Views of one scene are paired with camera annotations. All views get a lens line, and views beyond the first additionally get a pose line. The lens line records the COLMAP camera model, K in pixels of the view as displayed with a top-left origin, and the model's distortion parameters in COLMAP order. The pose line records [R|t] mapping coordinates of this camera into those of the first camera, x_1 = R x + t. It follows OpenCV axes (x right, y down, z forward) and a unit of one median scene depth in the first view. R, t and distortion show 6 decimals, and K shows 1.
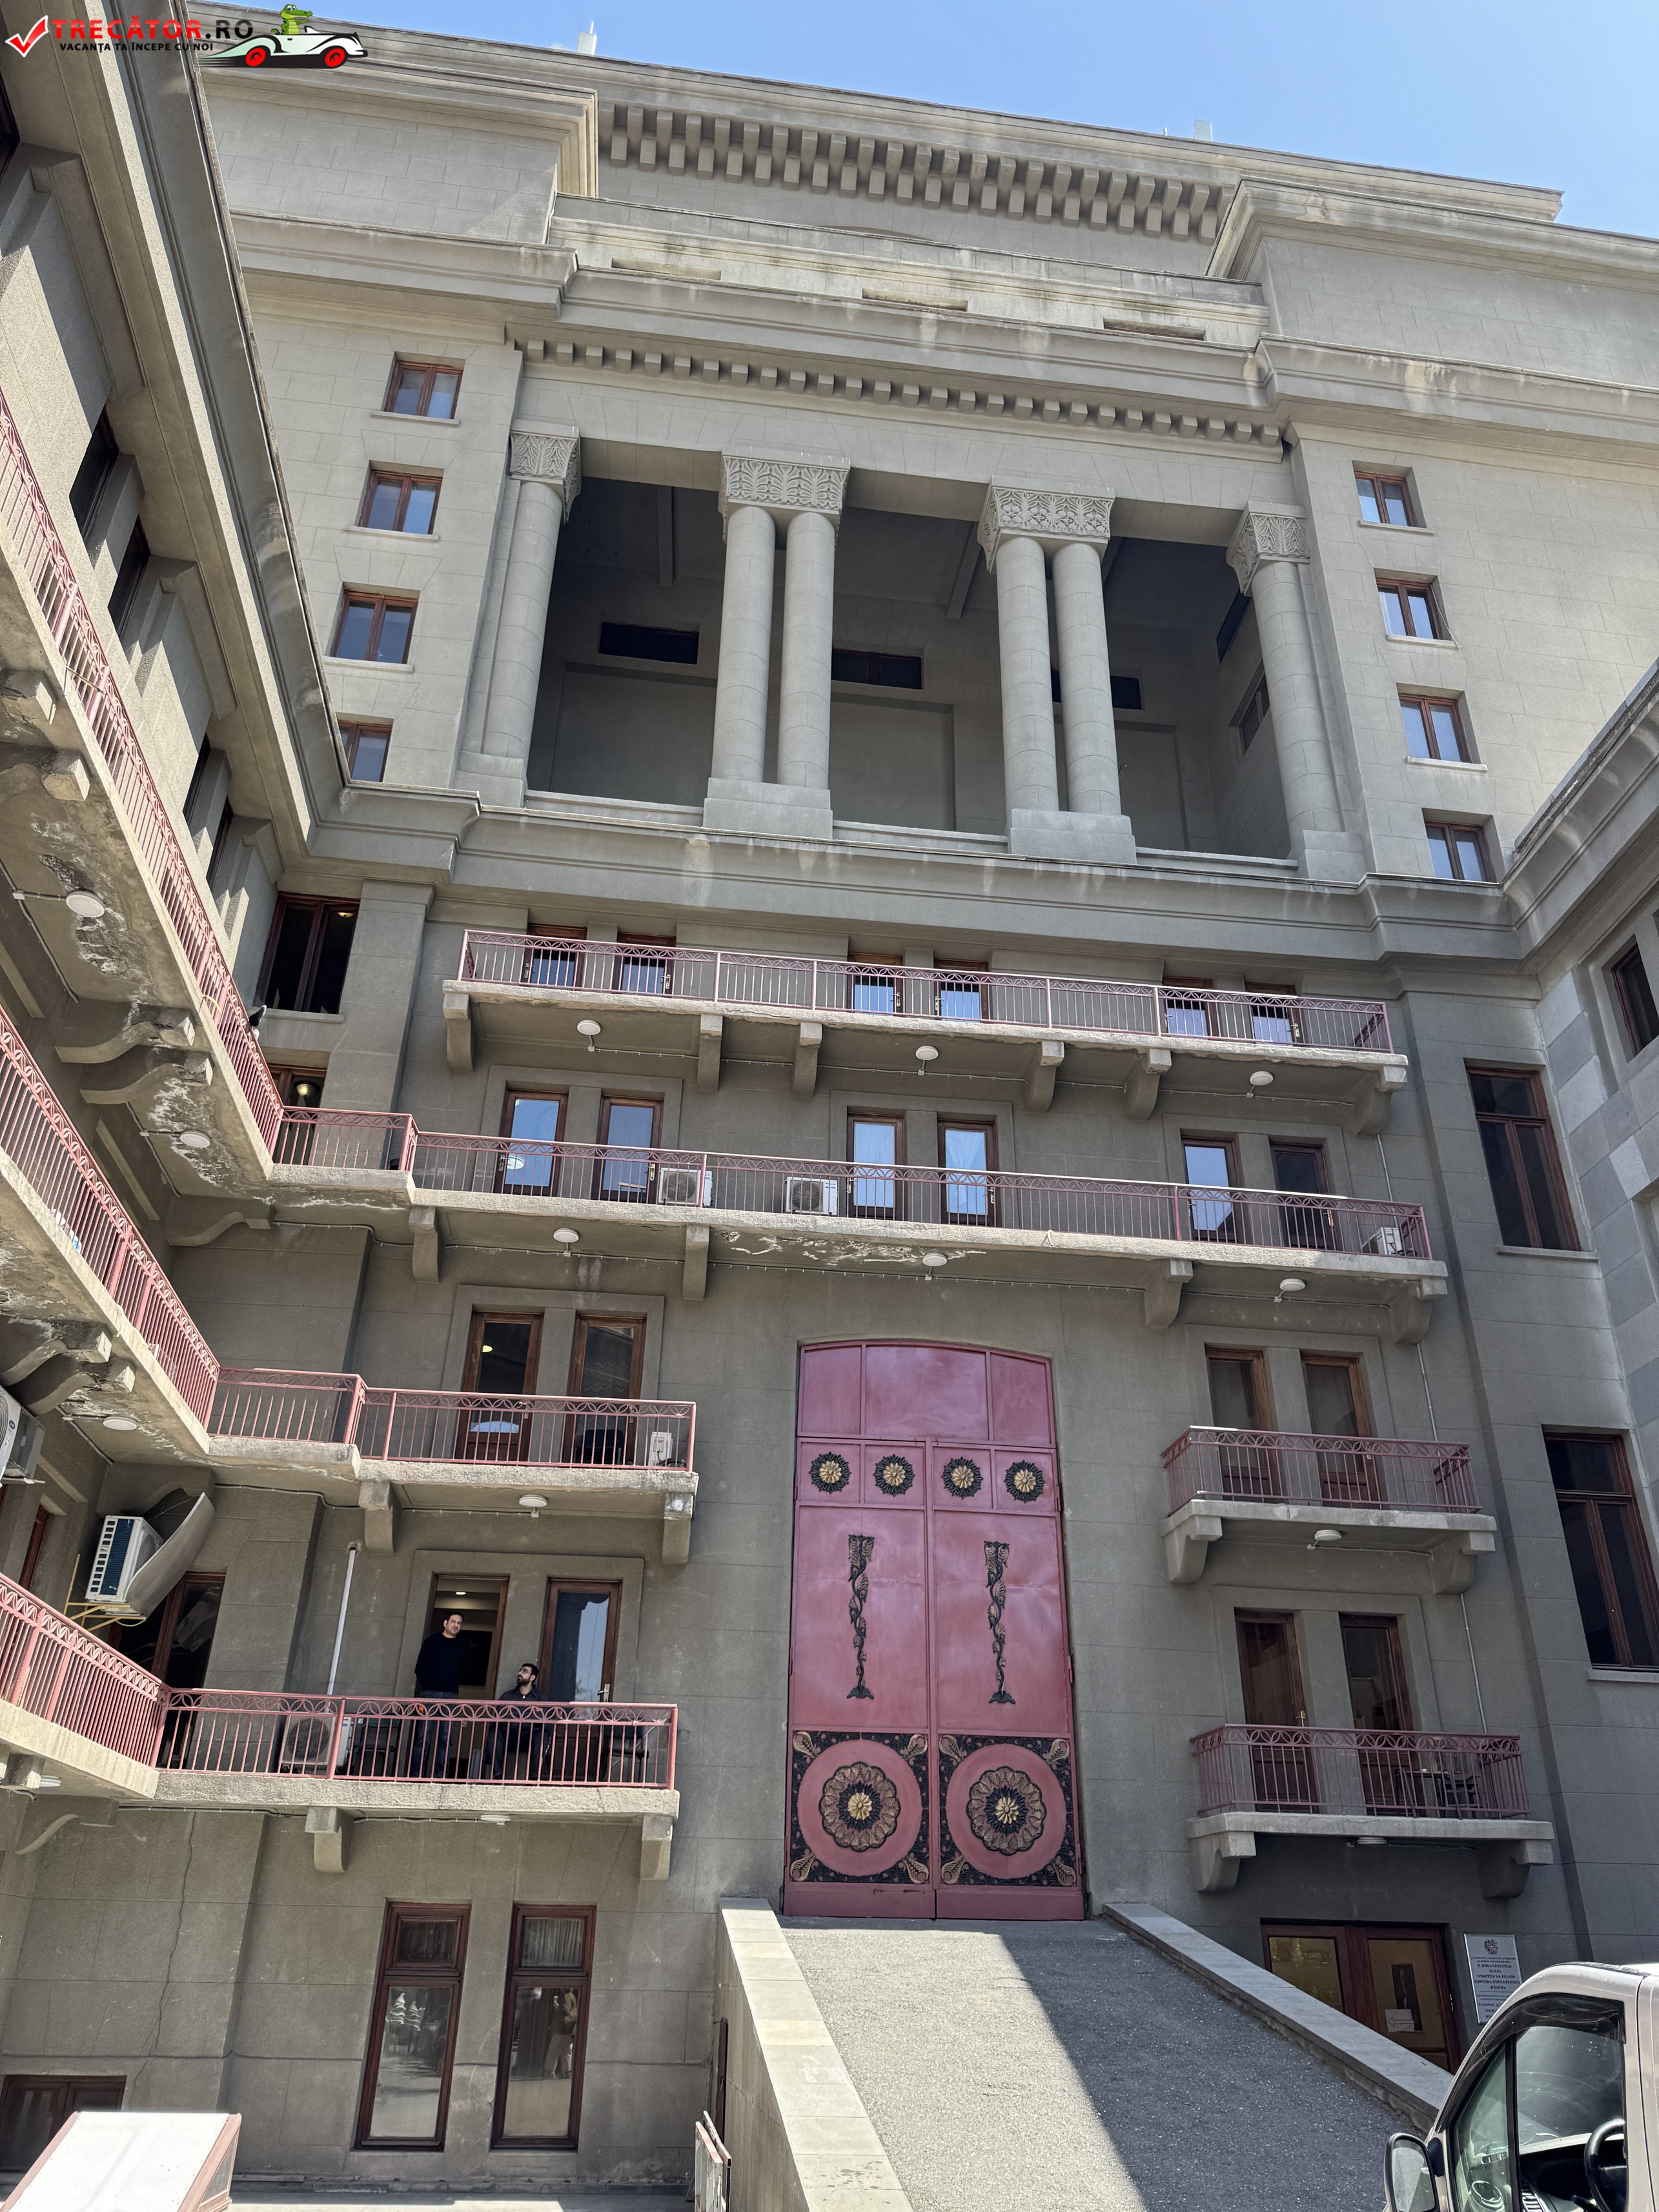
lens RADIAL K [[1557.1, 0, 829.5], [0, 1557.1, 1106.0], [0, 0, 1]] dist [0.176350, -0.390075]
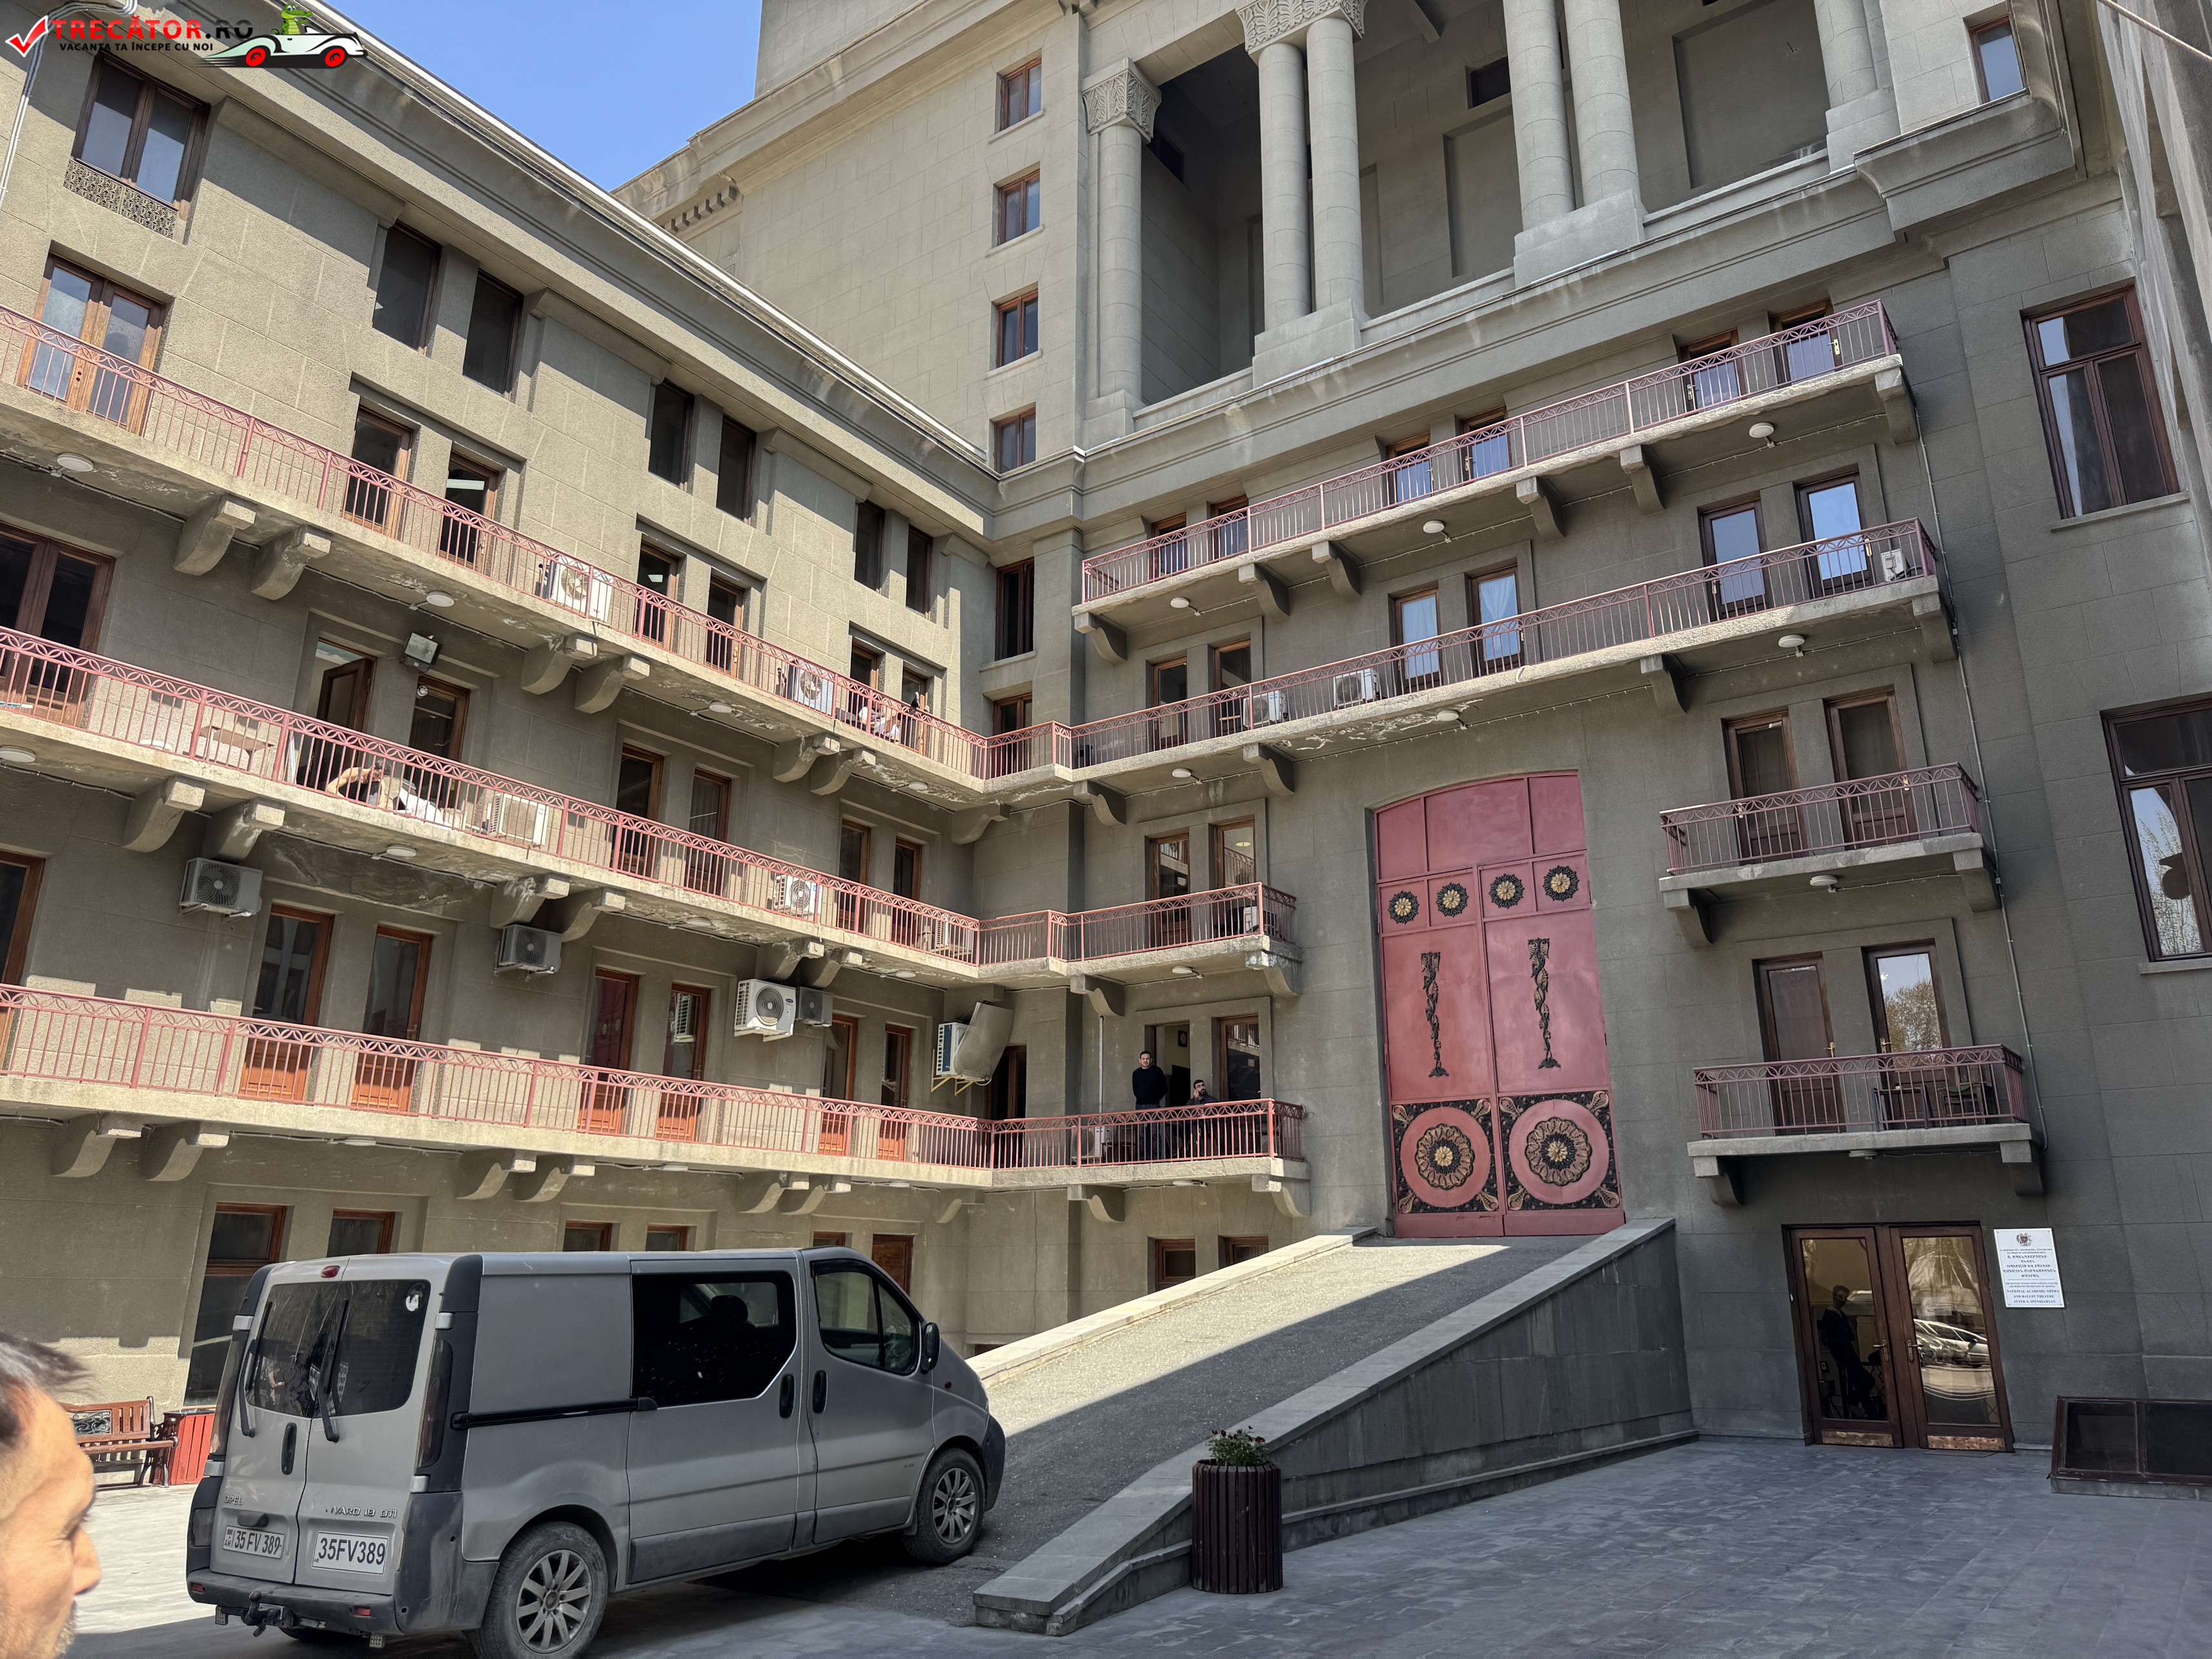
lens RADIAL K [[1557.1, 0, 1104.9], [0, 1557.1, 814.2], [0, 0, 1]] dist [0.176350, -0.390075]
pose [[0.737679, -0.212709, -0.640769, 0.617592], [0.335851, 0.938928, 0.074960, -0.005133], [0.585691, -0.270499, 0.764066, -0.052453]]
